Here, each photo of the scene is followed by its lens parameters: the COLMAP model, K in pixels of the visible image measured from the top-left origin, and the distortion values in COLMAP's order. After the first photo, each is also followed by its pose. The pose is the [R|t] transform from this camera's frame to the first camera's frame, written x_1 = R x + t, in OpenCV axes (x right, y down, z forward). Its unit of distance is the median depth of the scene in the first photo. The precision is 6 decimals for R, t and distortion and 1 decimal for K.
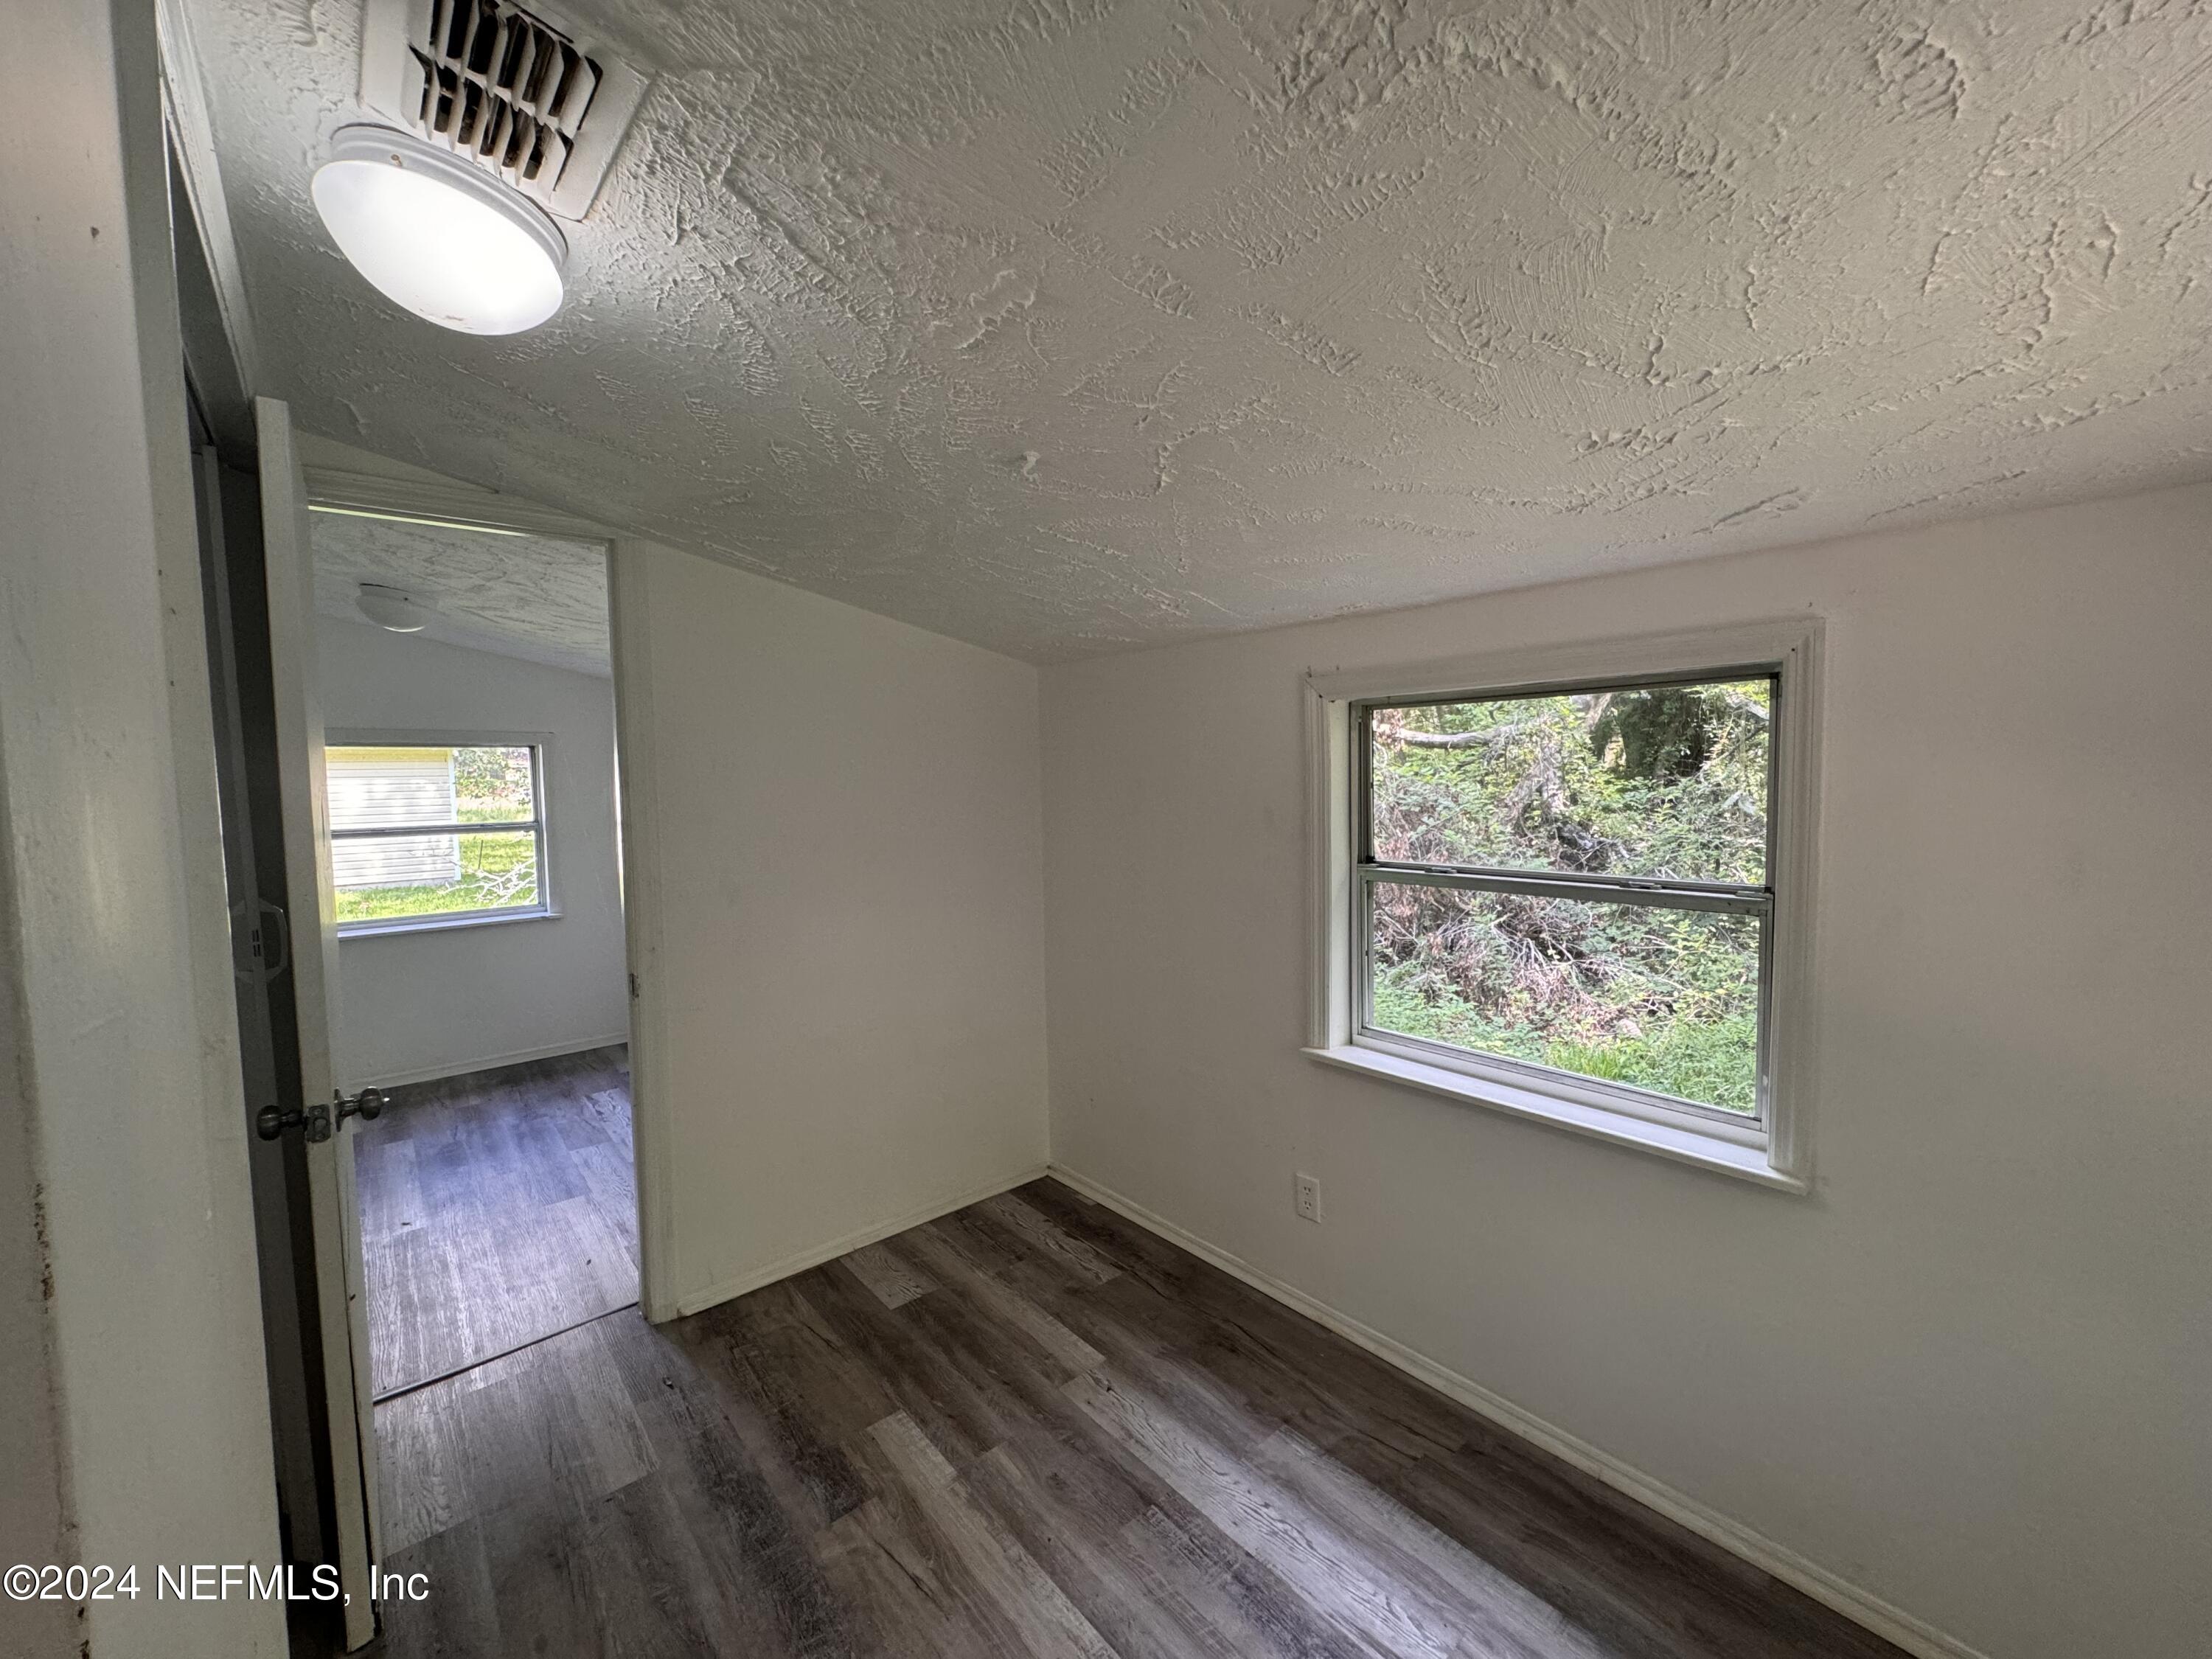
lens RADIAL K [[885.9, 0, 1111.9], [0, 885.9, 824.0], [0, 0, 1]] dist [0.000719, -0.000036]
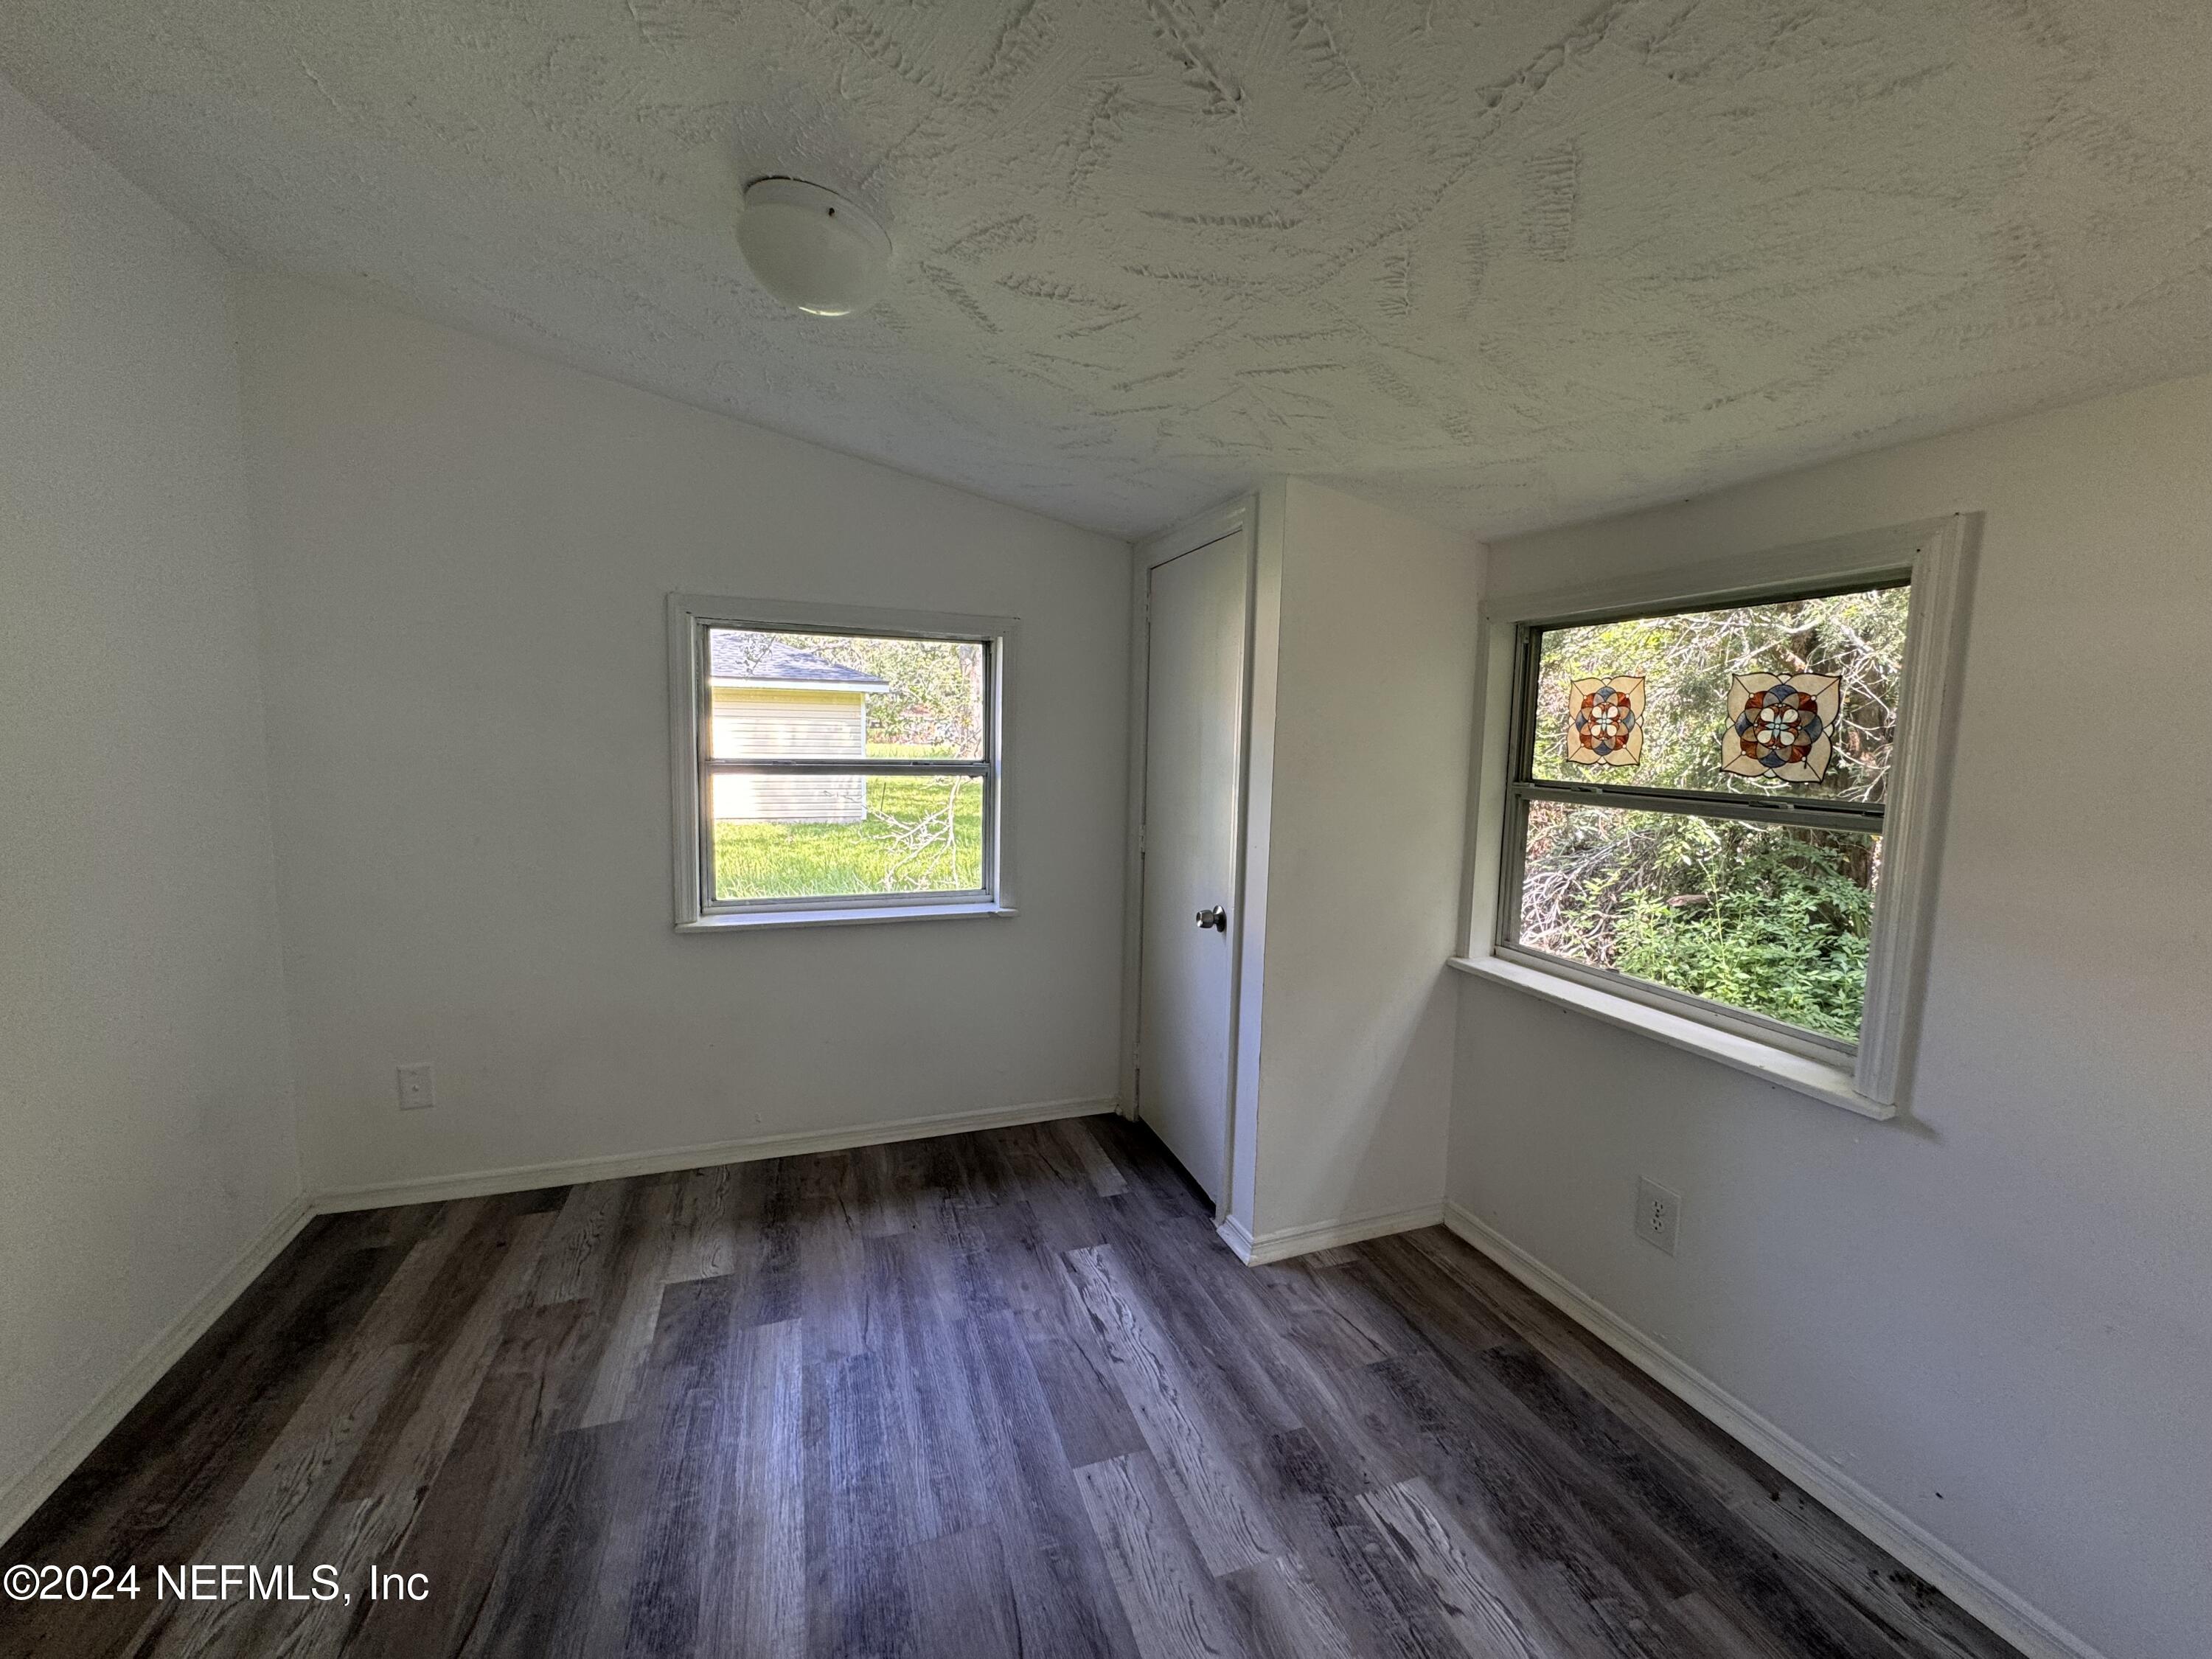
lens RADIAL K [[885.9, 0, 1112.0], [0, 885.9, 826.7], [0, 0, 1]] dist [0.000719, -0.000036]
pose [[0.933882, 0.071152, -0.350430, -0.380686], [-0.056757, 0.997075, 0.051192, 0.007178], [0.353048, -0.027918, 0.935189, 0.488486]]
